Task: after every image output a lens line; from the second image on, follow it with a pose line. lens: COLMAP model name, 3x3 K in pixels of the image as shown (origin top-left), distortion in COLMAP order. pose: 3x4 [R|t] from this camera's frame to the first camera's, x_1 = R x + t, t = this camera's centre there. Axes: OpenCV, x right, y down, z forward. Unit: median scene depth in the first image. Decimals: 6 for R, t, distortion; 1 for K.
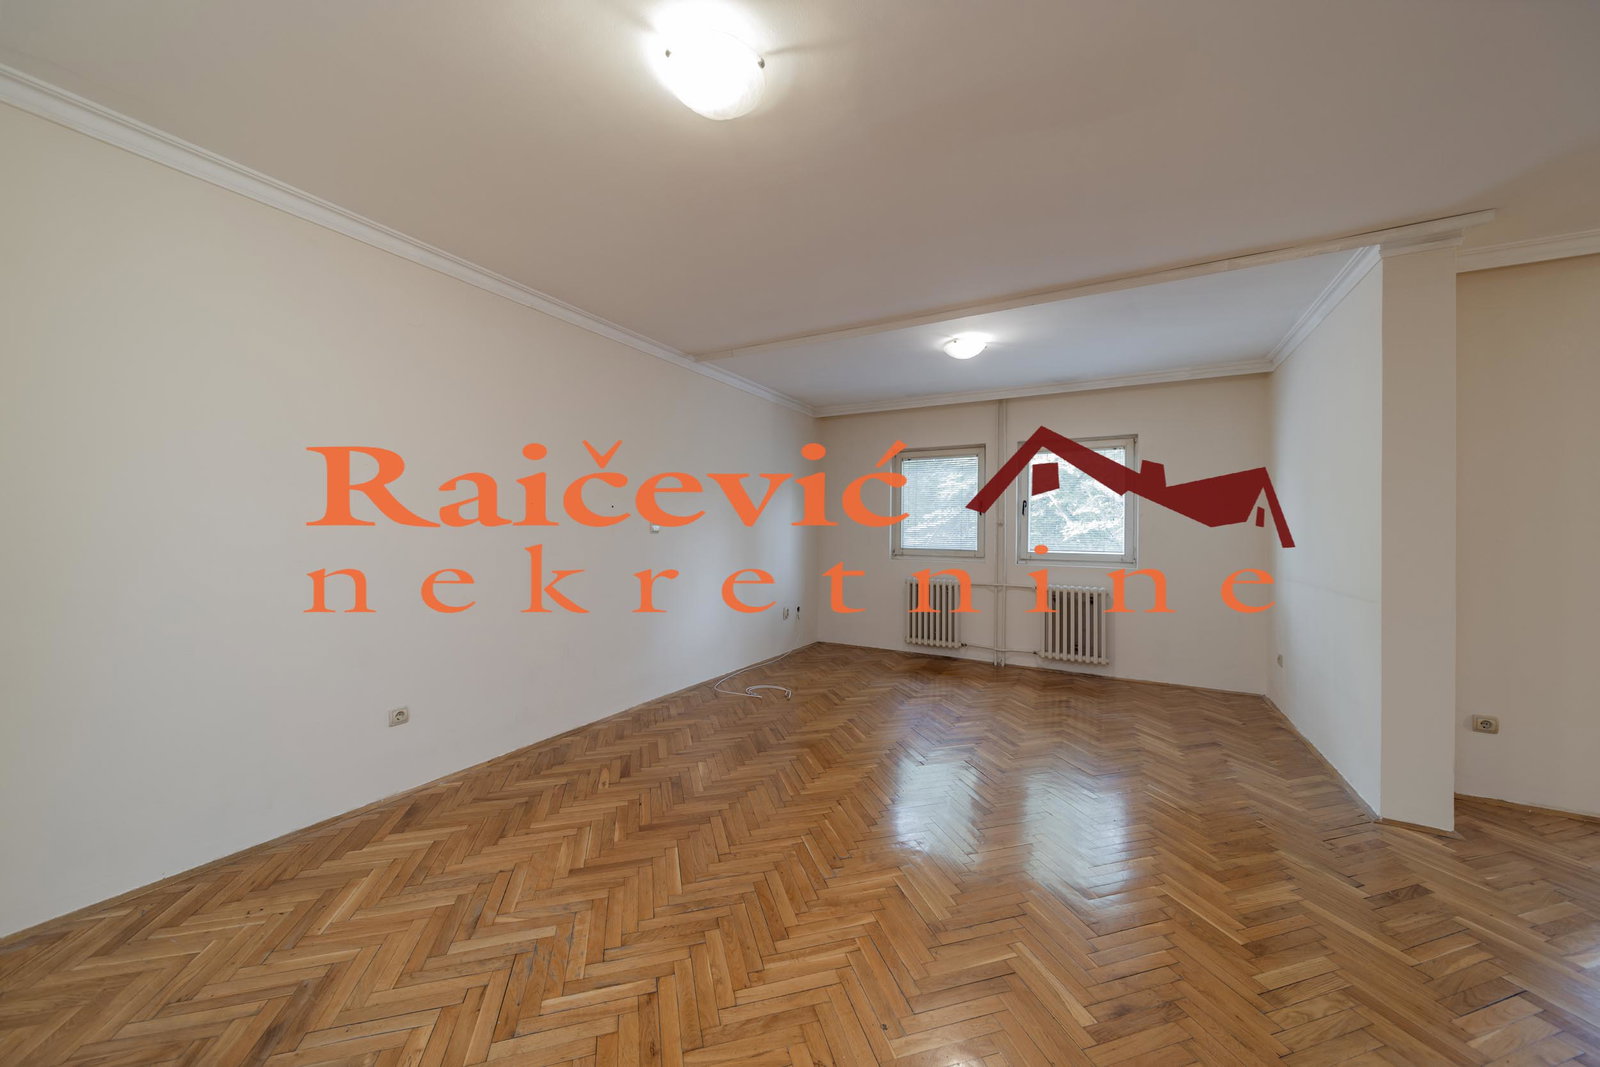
lens RADIAL K [[560.3, 0, 794.3], [0, 560.3, 526.4], [0, 0, 1]] dist [0.000940, -0.000217]
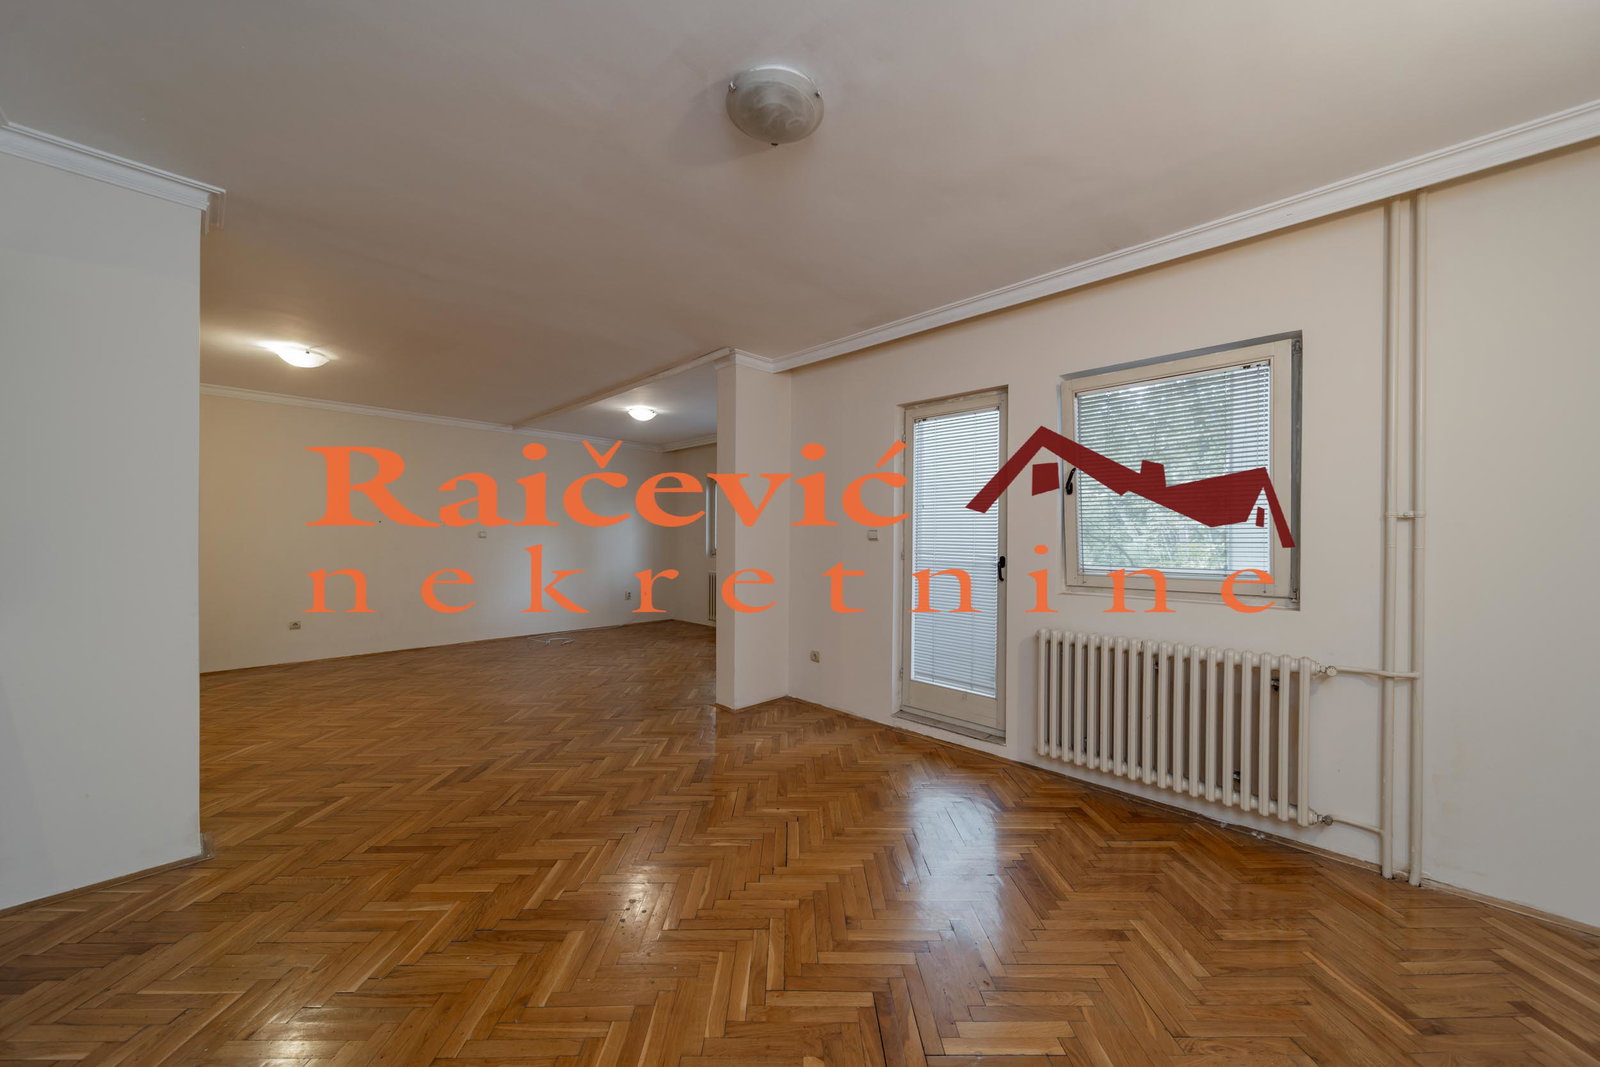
lens RADIAL K [[570.4, 0, 800.0], [0, 570.4, 533.5], [0, 0, 1]] dist [0.000330, -0.000105]
pose [[0.966765, -0.006510, -0.255584, 1.188426], [0.006492, 0.999979, -0.000914, 0.009210], [0.255585, -0.000776, 0.966786, -0.408250]]
